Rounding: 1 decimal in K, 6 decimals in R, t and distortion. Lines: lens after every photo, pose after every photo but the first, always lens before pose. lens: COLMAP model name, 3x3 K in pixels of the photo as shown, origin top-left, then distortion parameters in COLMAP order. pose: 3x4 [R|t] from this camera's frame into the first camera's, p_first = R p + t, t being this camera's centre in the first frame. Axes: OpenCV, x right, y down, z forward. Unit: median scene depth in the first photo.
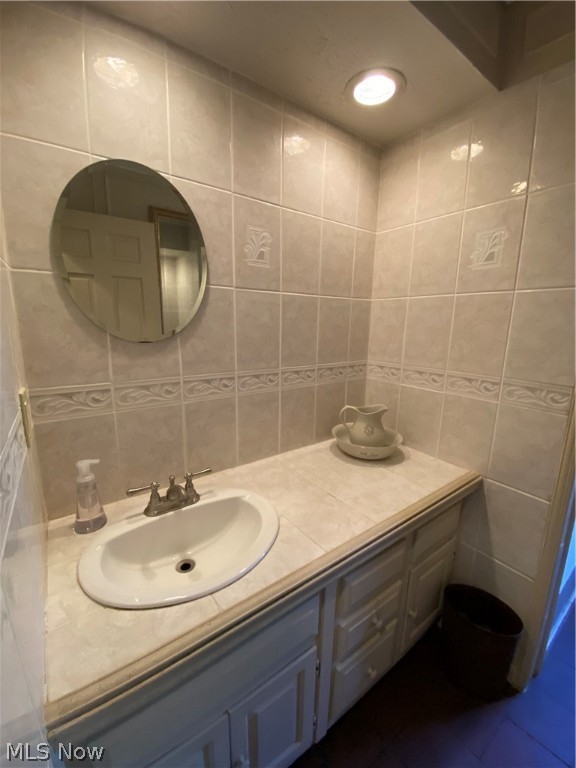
lens RADIAL K [[305.3, 0, 288.0], [0, 305.3, 384.0], [0, 0, 1]] dist [0.025083, -0.022428]
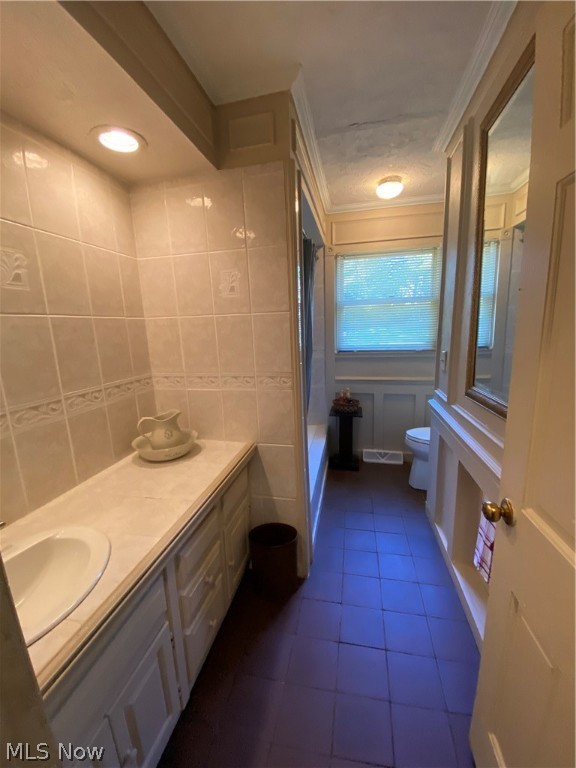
lens RADIAL K [[305.3, 0, 288.0], [0, 305.3, 384.0], [0, 0, 1]] dist [0.025083, -0.022428]
pose [[0.741944, -0.164013, 0.650092, -0.118489], [0.177990, 0.983009, 0.044866, -0.003106], [-0.646404, 0.082422, 0.758530, -0.169979]]
